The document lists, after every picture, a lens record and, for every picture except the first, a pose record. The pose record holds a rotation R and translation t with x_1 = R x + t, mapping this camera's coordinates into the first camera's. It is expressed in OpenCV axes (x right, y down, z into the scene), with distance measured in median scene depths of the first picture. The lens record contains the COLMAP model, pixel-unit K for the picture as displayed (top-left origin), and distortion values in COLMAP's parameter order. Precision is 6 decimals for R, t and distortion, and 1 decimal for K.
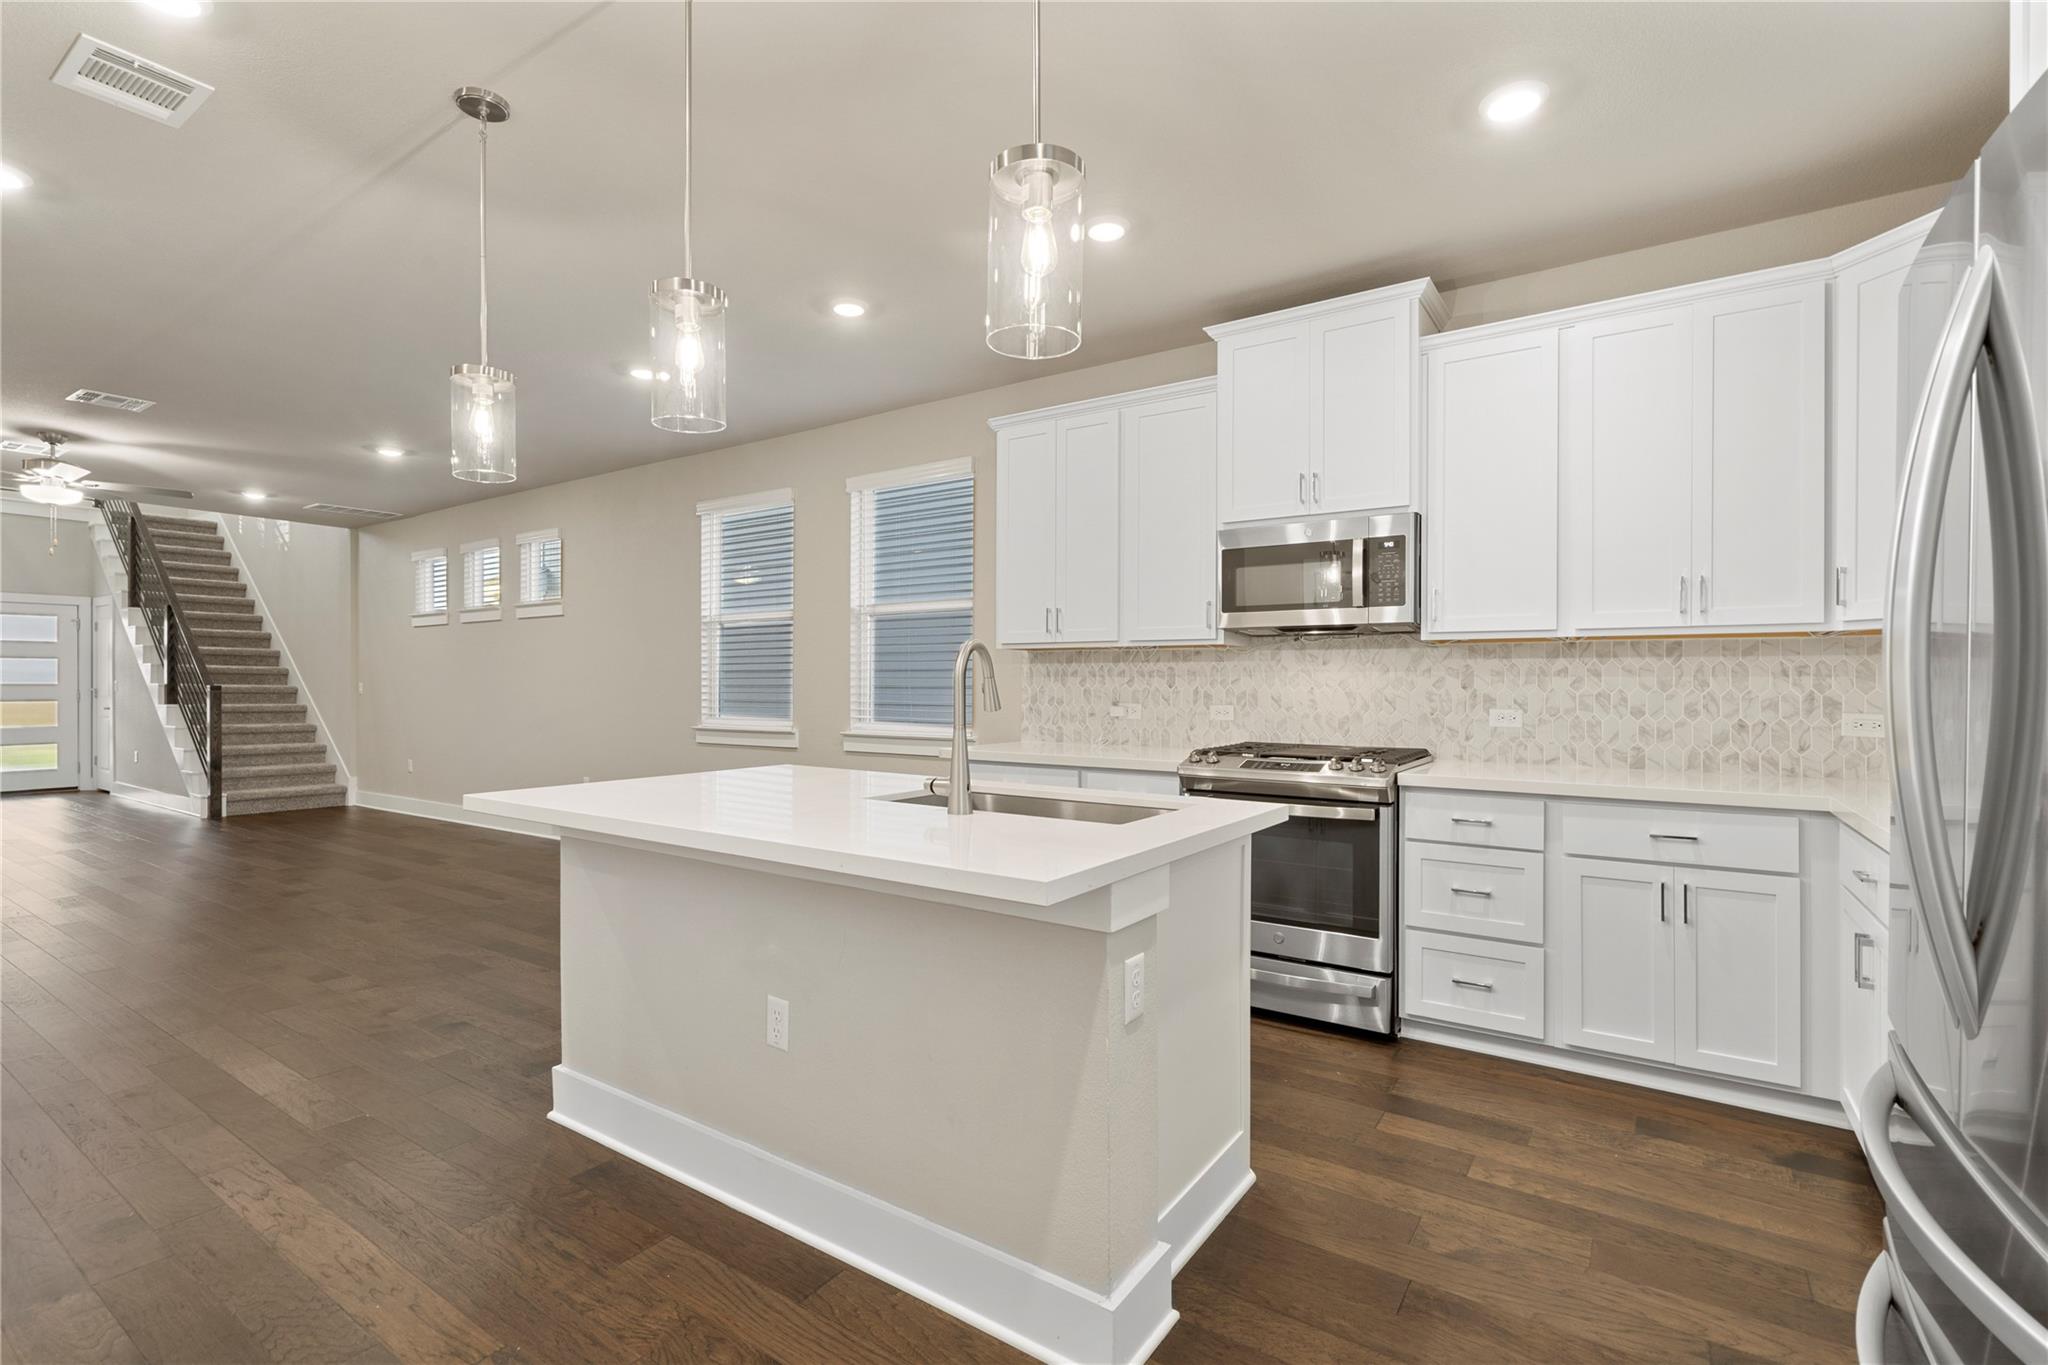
lens RADIAL K [[941.5, 0, 1012.8], [0, 941.5, 678.4], [0, 0, 1]] dist [-0.000308, 0.000312]
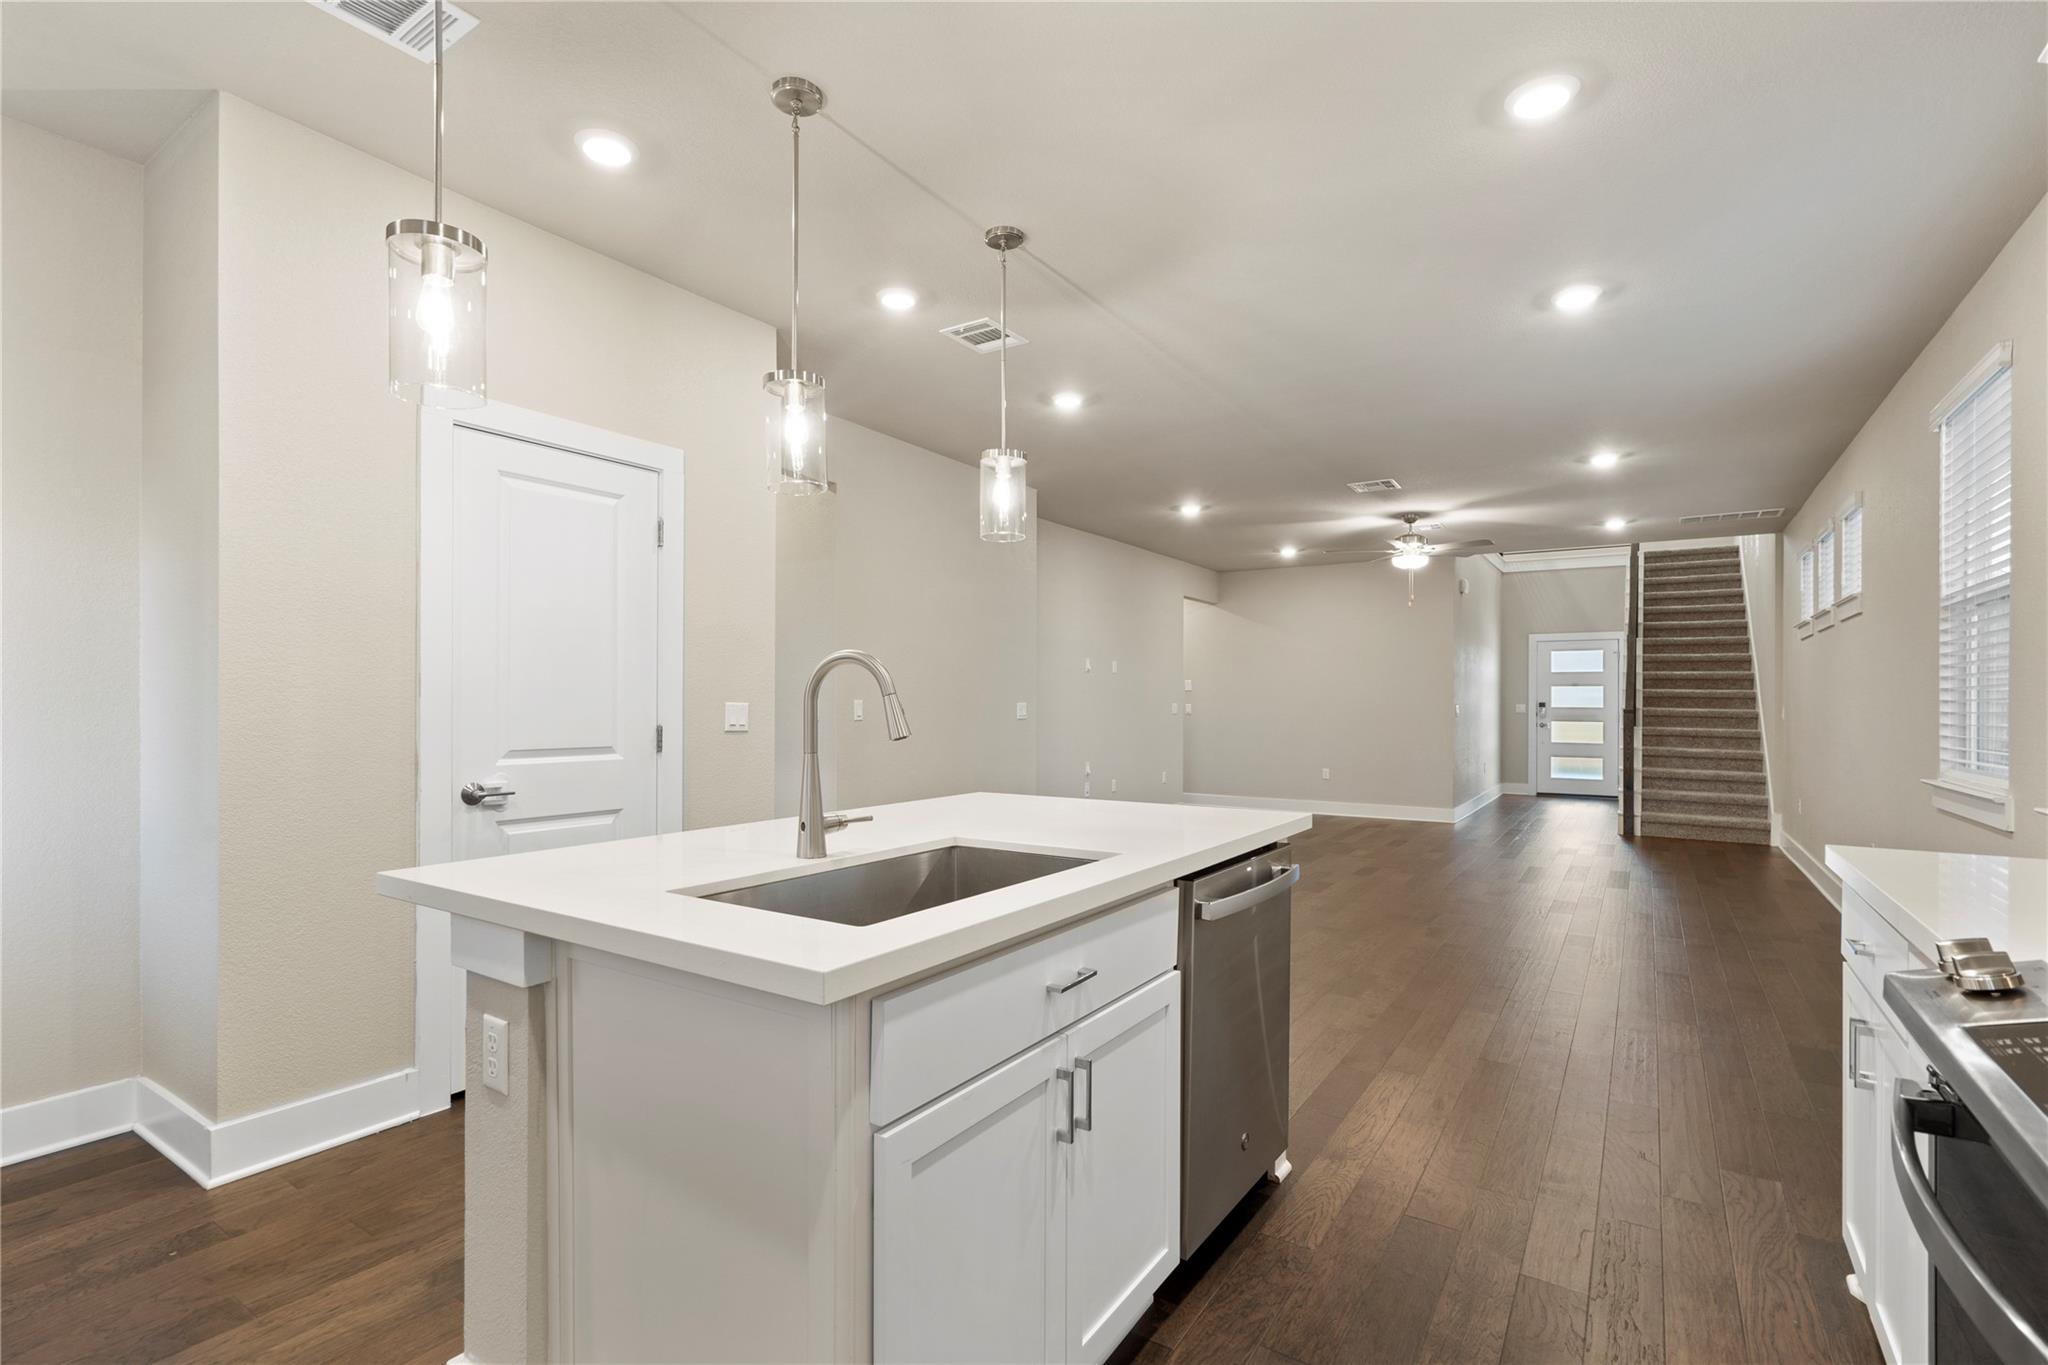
lens RADIAL K [[941.5, 0, 1000.5], [0, 941.5, 698.7], [0, 0, 1]] dist [-0.000308, 0.000312]
pose [[0.001870, -0.005755, -0.999982, 0.297133], [0.000178, 0.999983, -0.005755, 0.002794], [0.999998, -0.000167, 0.001871, 0.436827]]
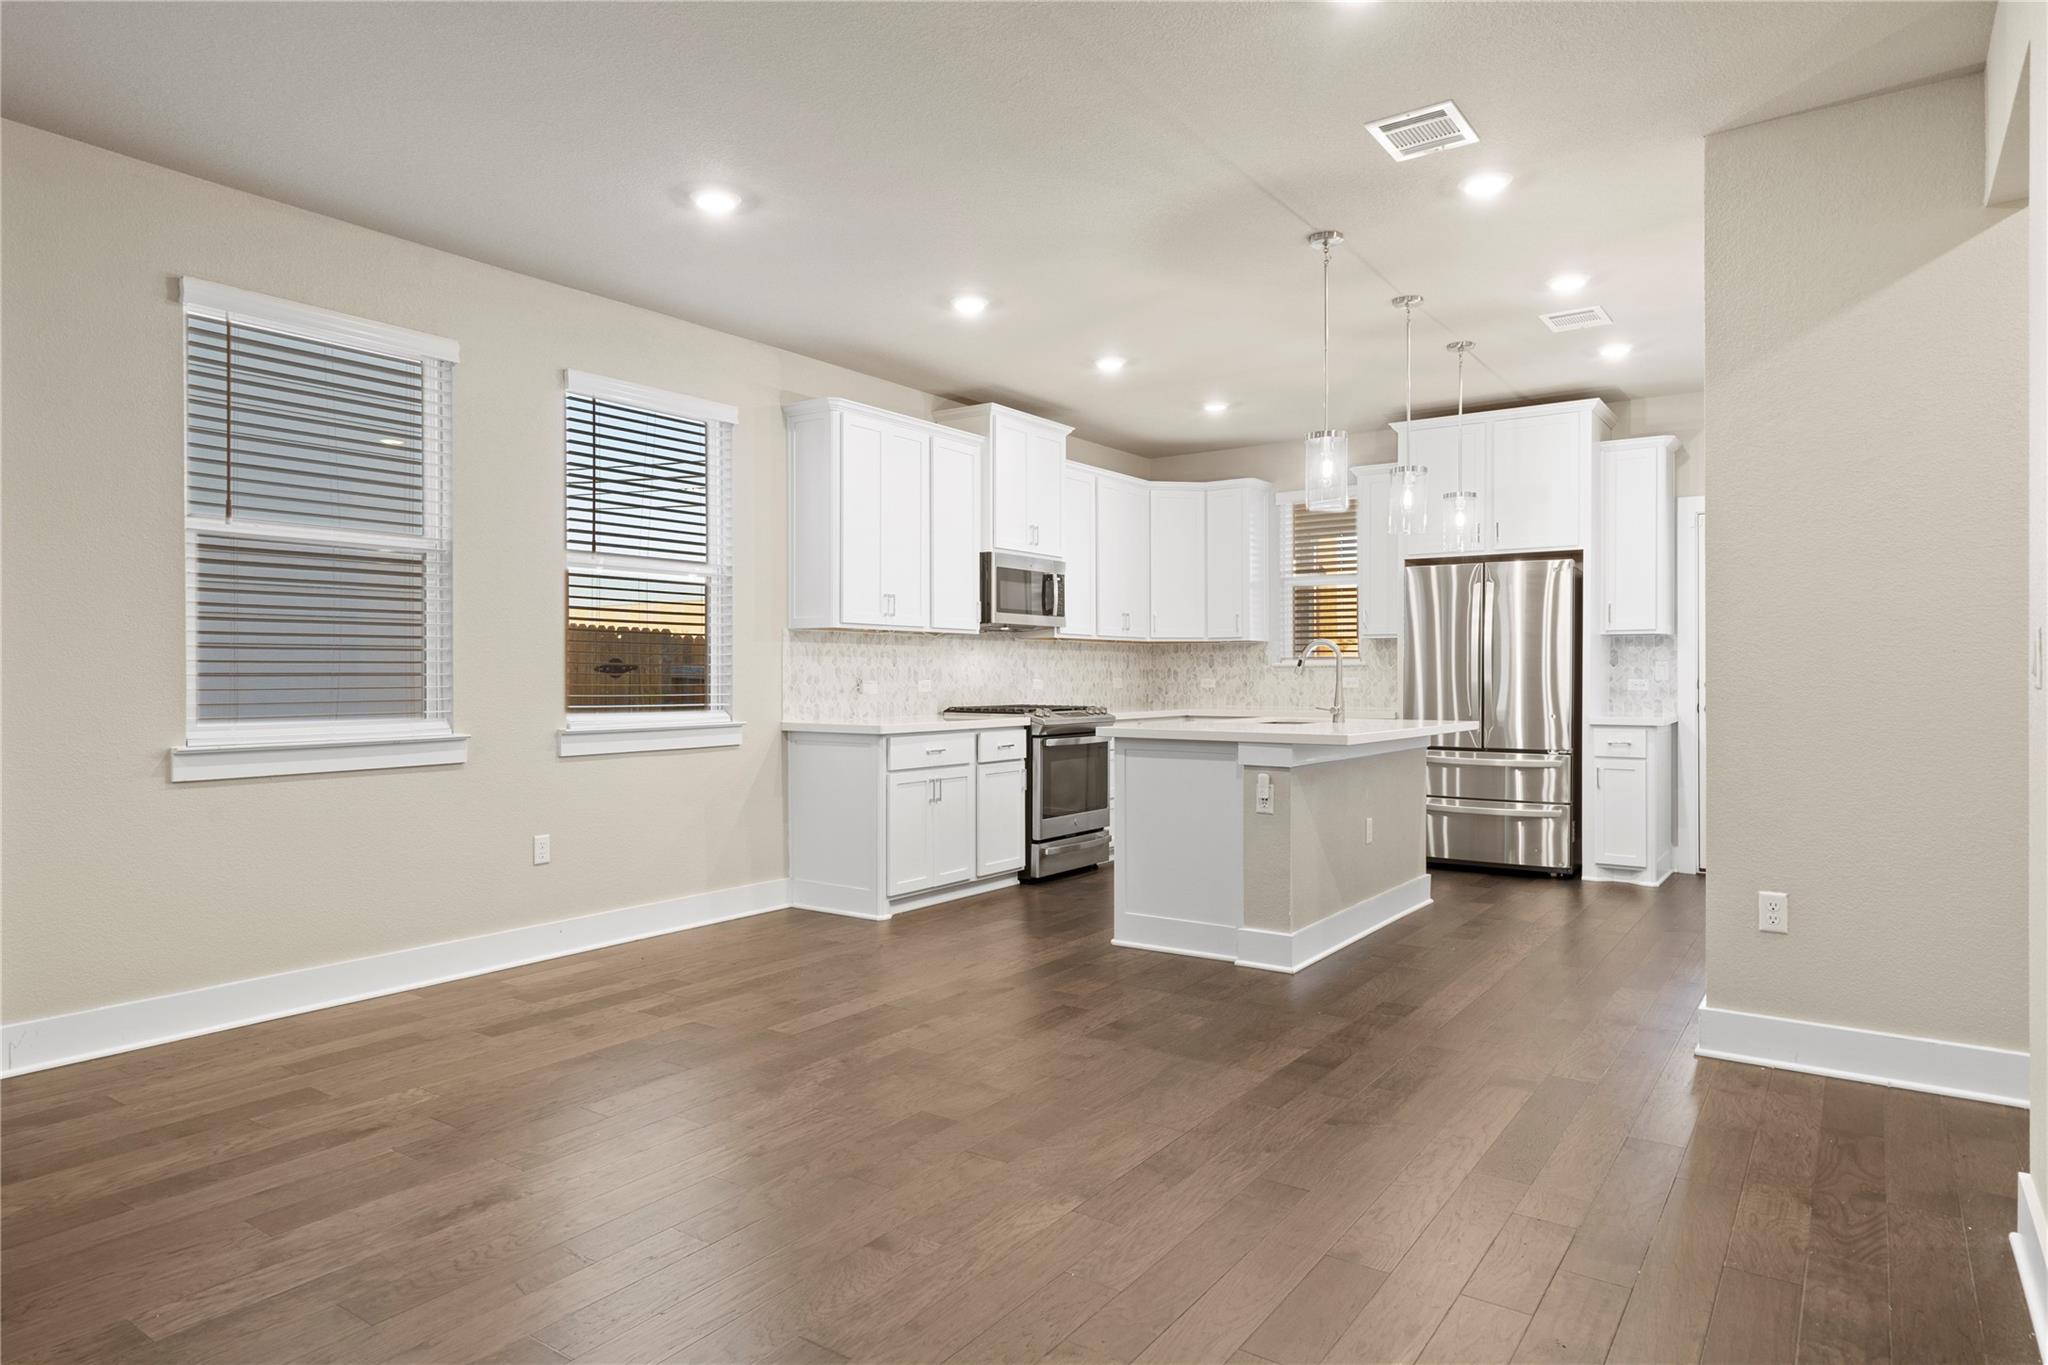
lens RADIAL K [[1202.6, 0, 1016.5], [0, 1202.6, 654.2], [0, 0, 1]] dist [0.006332, -0.000298]
pose [[0.013950, 0.015893, 0.999776, -1.026168], [-0.001017, 0.999873, -0.015880, 0.014096], [-0.999902, -0.000795, 0.013965, 0.627007]]
